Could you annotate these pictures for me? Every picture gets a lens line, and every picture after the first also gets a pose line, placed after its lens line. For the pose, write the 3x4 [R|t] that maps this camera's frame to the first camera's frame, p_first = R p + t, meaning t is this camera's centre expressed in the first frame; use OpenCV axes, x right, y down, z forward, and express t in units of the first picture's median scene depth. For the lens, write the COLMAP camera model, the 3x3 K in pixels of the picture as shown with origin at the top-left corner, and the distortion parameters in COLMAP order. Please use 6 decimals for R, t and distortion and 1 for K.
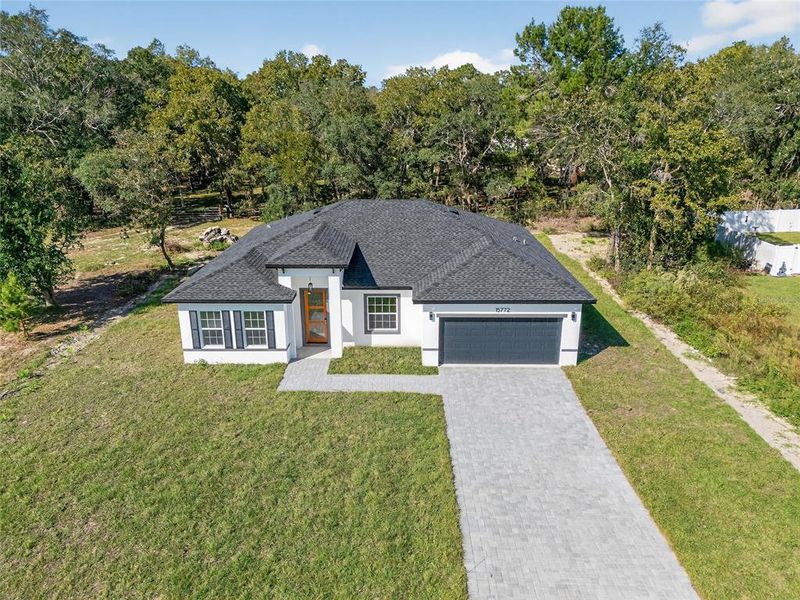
lens RADIAL K [[594.6, 0, 391.8], [0, 594.6, 300.4], [0, 0, 1]] dist [0.009450, 0.000359]
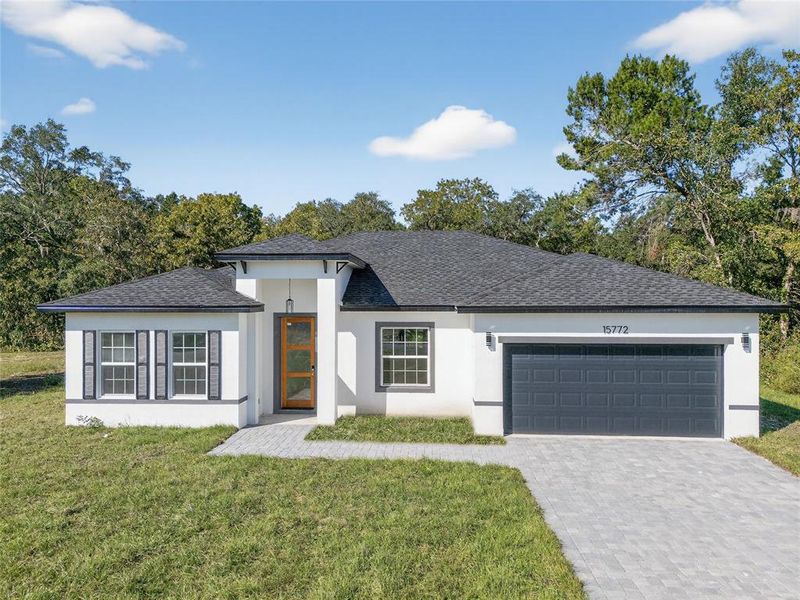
lens RADIAL K [[594.6, 0, 391.8], [0, 594.6, 300.4], [0, 0, 1]] dist [0.009450, 0.000359]
pose [[0.998845, 0.007916, -0.047384, -0.000940], [-0.022452, 0.948906, -0.314760, 0.167690], [0.042471, 0.315460, 0.947988, 0.423424]]
